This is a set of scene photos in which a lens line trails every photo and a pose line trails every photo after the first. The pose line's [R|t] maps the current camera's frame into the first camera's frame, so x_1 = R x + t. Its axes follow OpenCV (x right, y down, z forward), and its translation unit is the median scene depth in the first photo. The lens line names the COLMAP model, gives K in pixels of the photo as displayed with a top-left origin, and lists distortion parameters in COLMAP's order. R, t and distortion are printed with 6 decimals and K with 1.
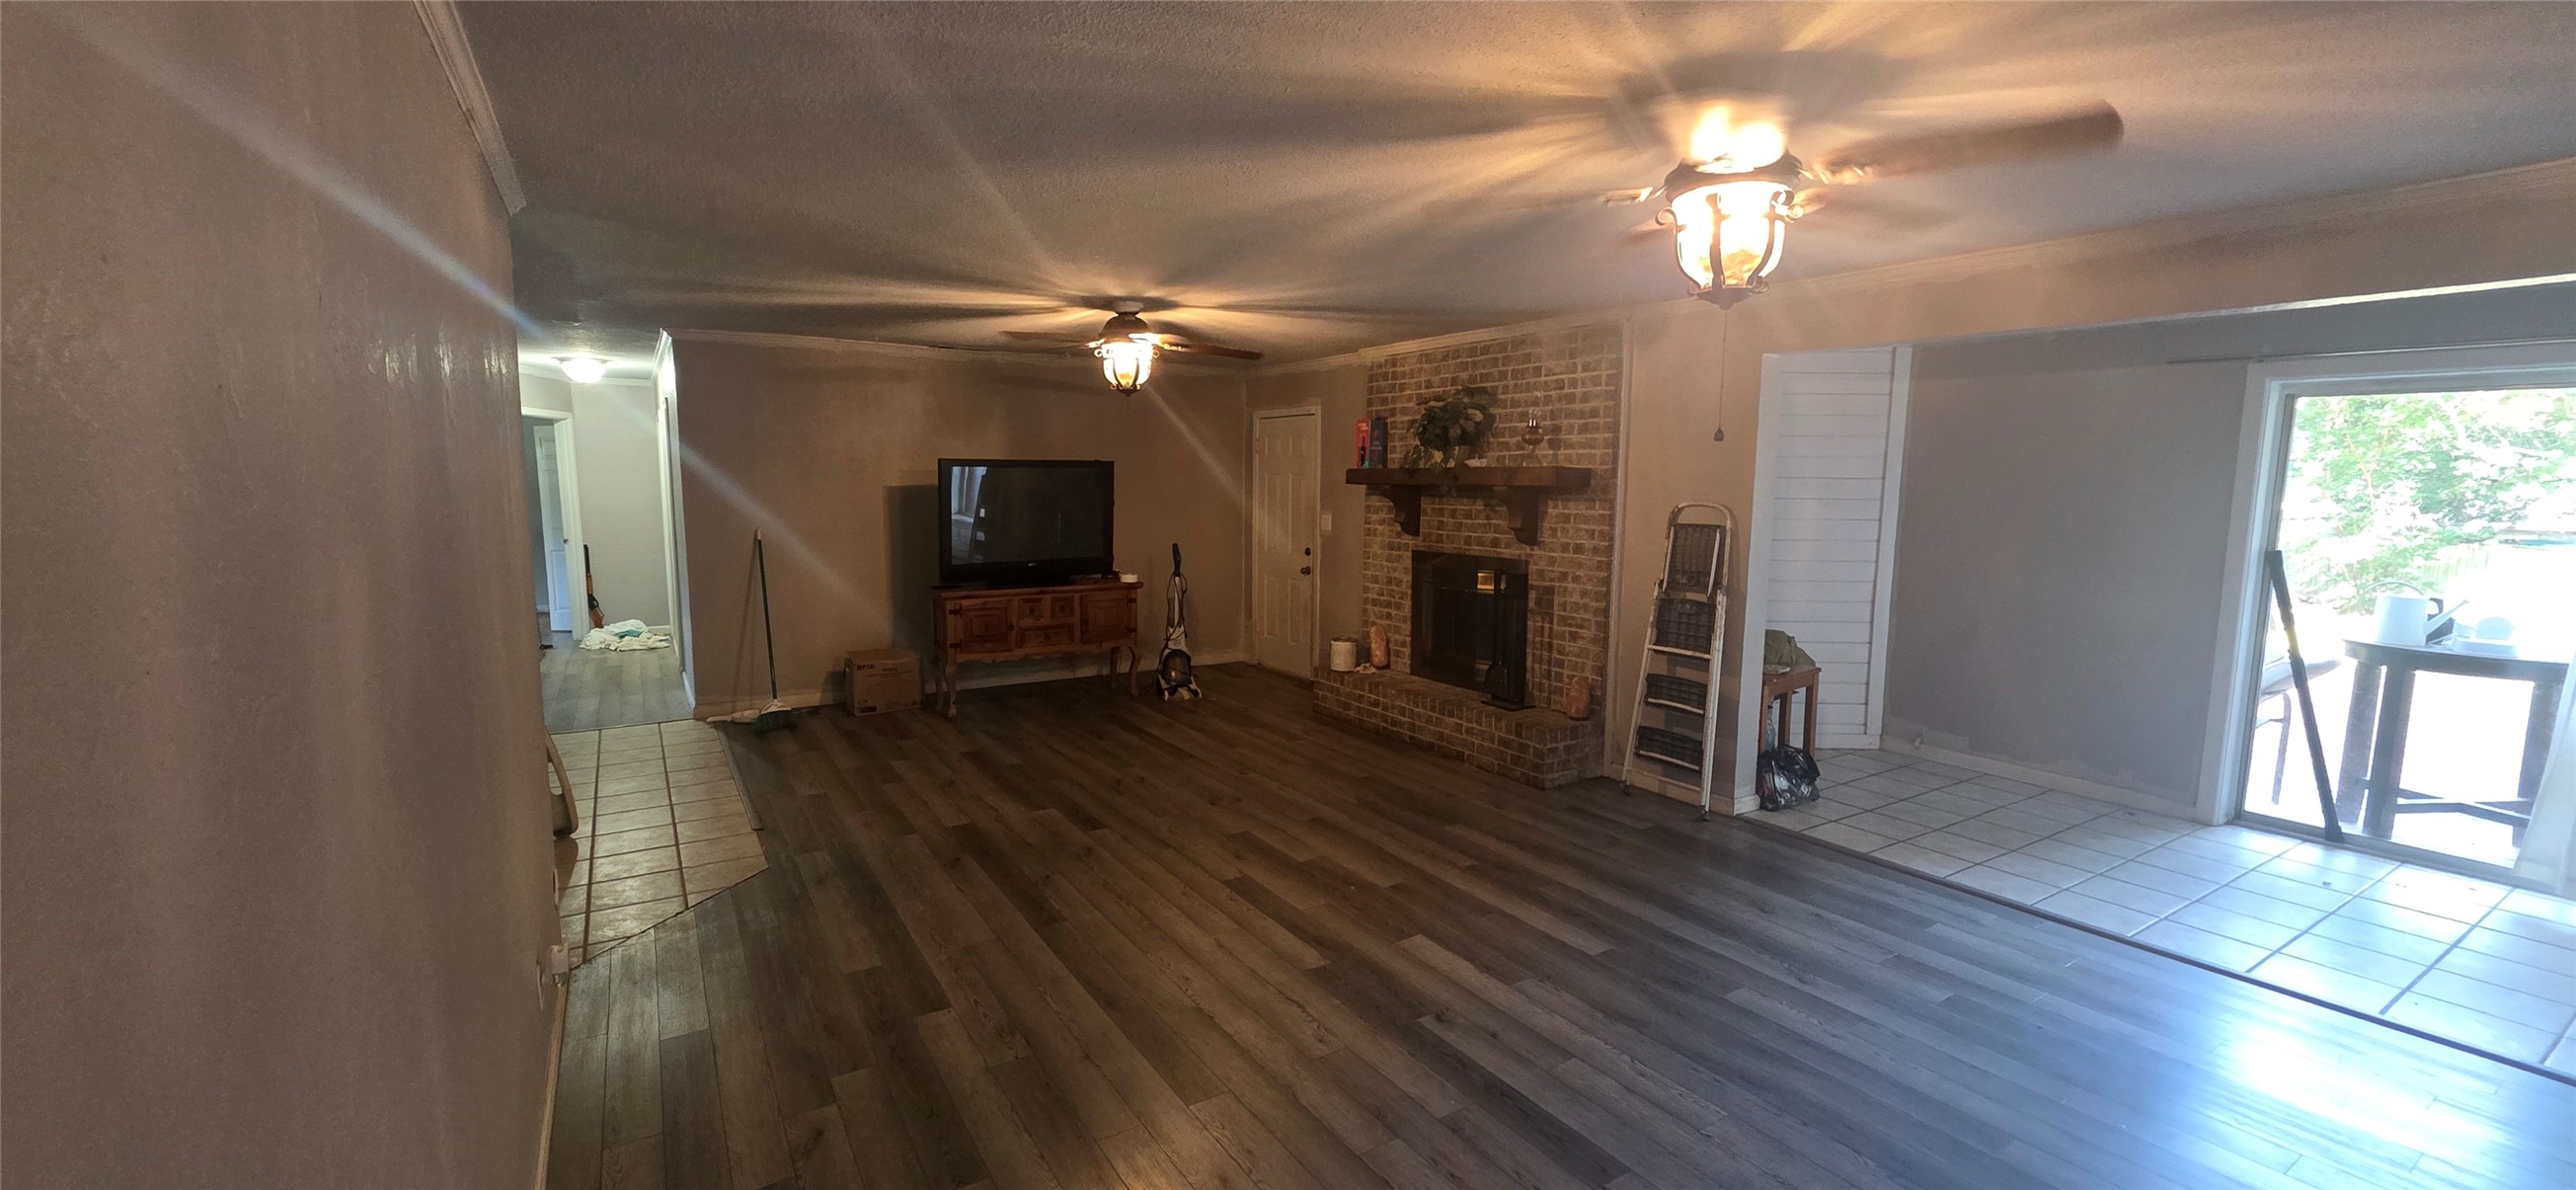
lens RADIAL K [[1037.3, 0, 1296.1], [0, 1037.3, 593.4], [0, 0, 1]] dist [0.001571, -0.000286]
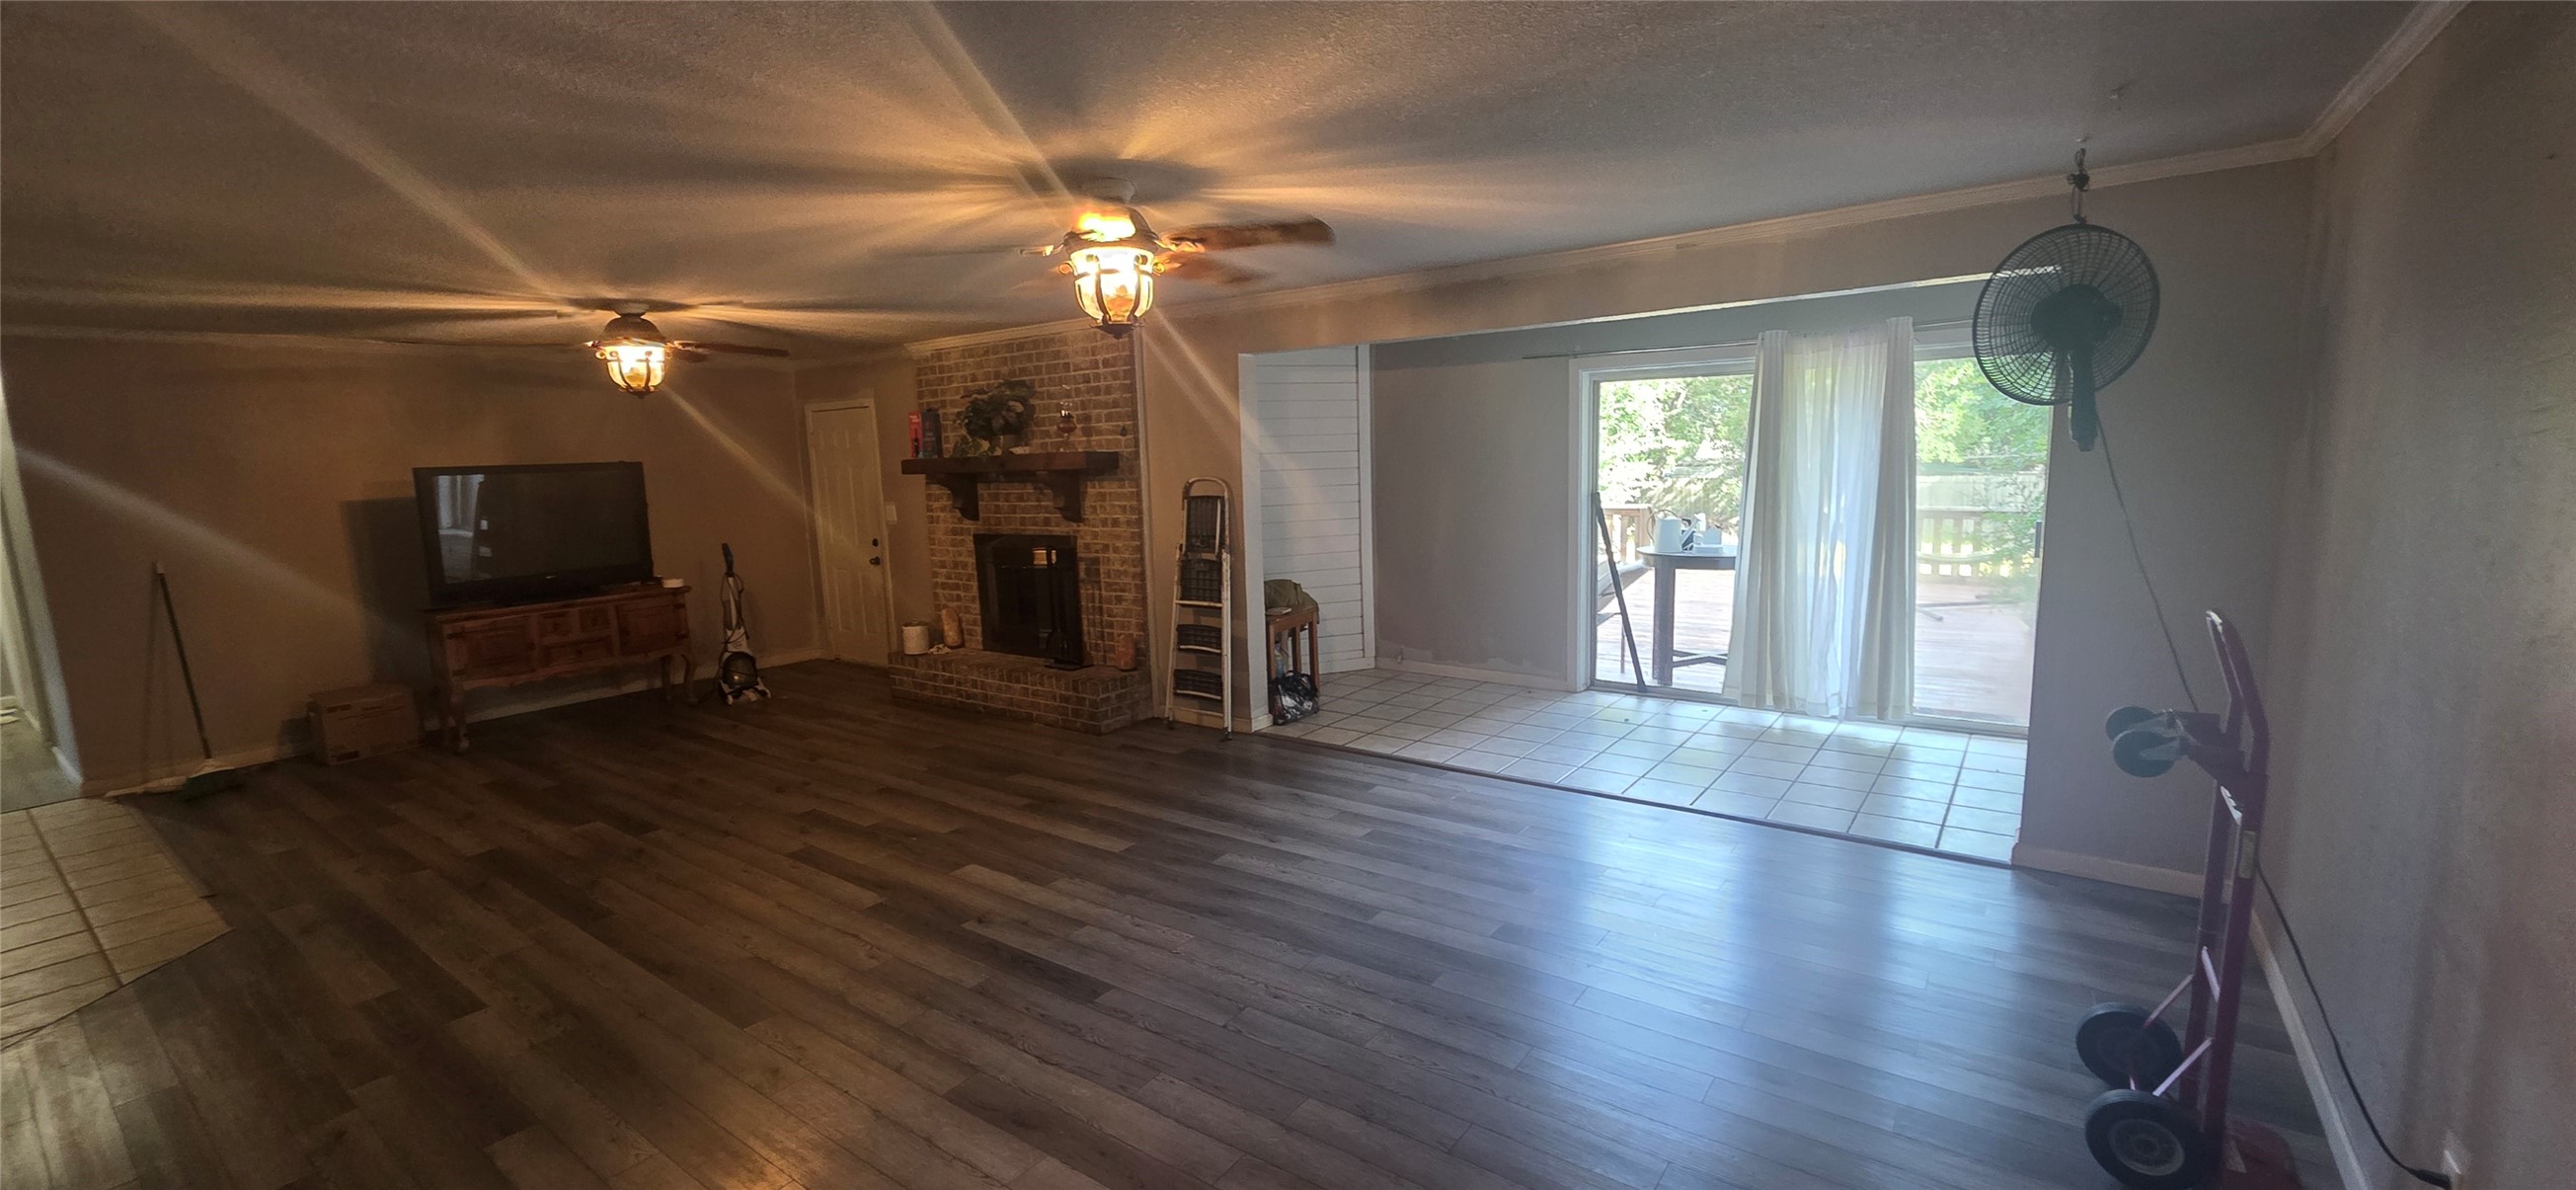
lens RADIAL K [[1029.9, 0, 1299.2], [0, 1029.9, 597.1], [0, 0, 1]] dist [0.000371, 0.000088]
pose [[0.930050, -0.089433, 0.356382, 0.053310], [0.081073, 0.995970, 0.038361, 0.012466], [-0.358376, -0.006785, 0.933553, -0.142854]]
